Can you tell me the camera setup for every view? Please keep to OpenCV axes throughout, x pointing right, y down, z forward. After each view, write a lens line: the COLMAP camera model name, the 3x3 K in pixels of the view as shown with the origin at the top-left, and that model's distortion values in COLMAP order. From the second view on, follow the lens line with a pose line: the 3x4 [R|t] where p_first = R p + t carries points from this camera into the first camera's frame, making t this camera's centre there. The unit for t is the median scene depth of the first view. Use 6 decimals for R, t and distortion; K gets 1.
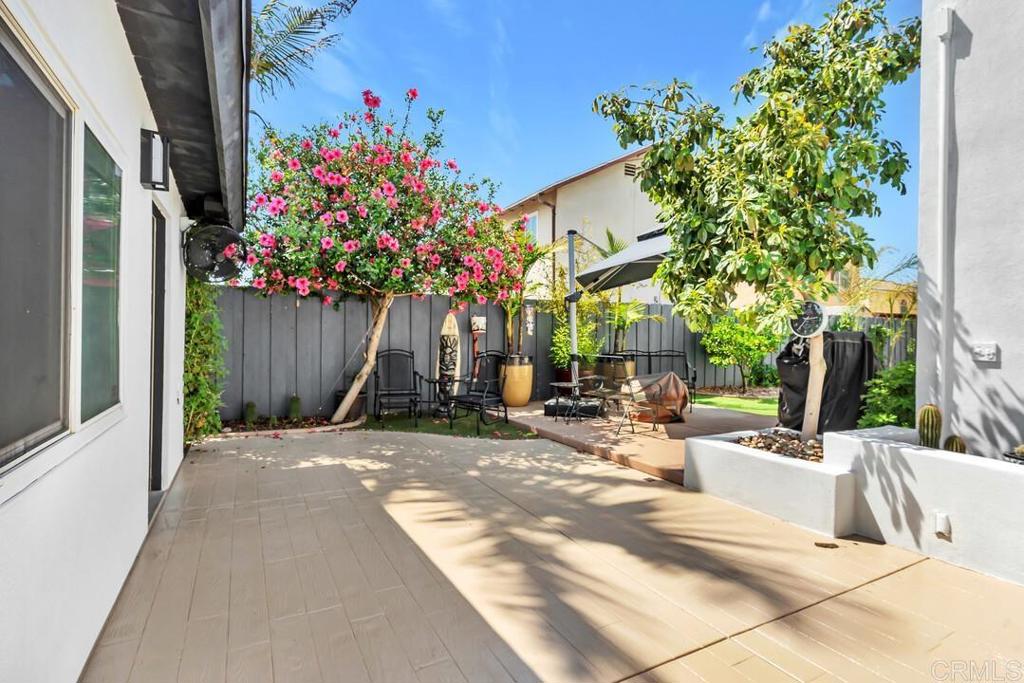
lens RADIAL K [[489.0, 0, 512.0], [0, 489.0, 341.5], [0, 0, 1]] dist [-0.001956, -0.000341]
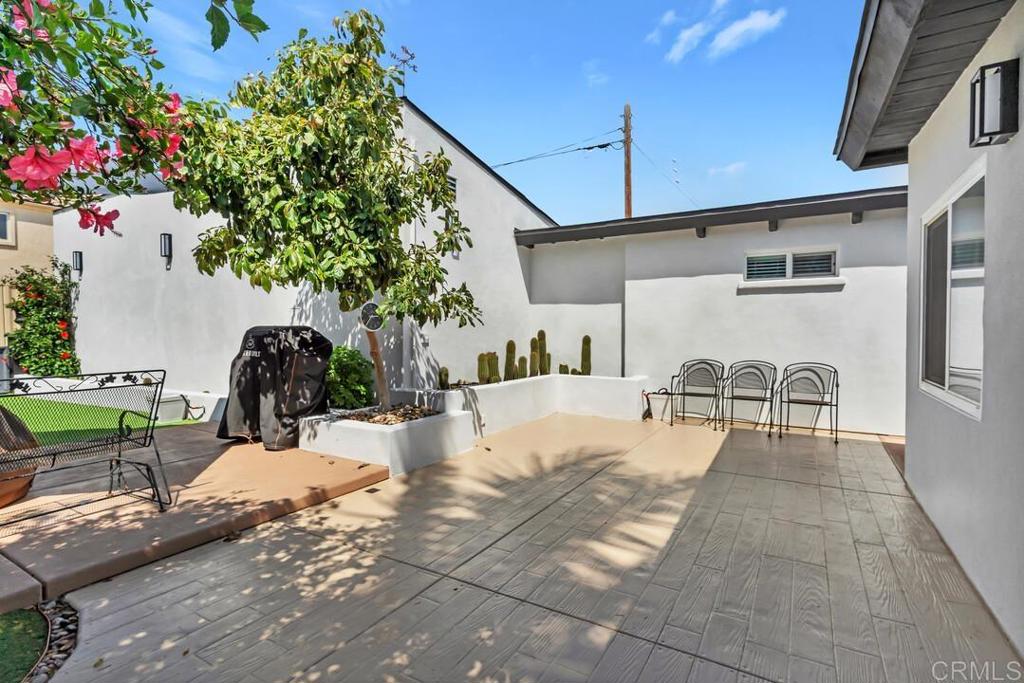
lens RADIAL K [[487.3, 0, 512.0], [0, 487.3, 341.5], [0, 0, 1]] dist [0.008792, -0.000406]
pose [[-0.523185, -0.021557, 0.851946, -0.284499], [-0.000878, 0.999693, 0.024757, -0.016278], [-0.852219, 0.012204, -0.523043, 0.573446]]
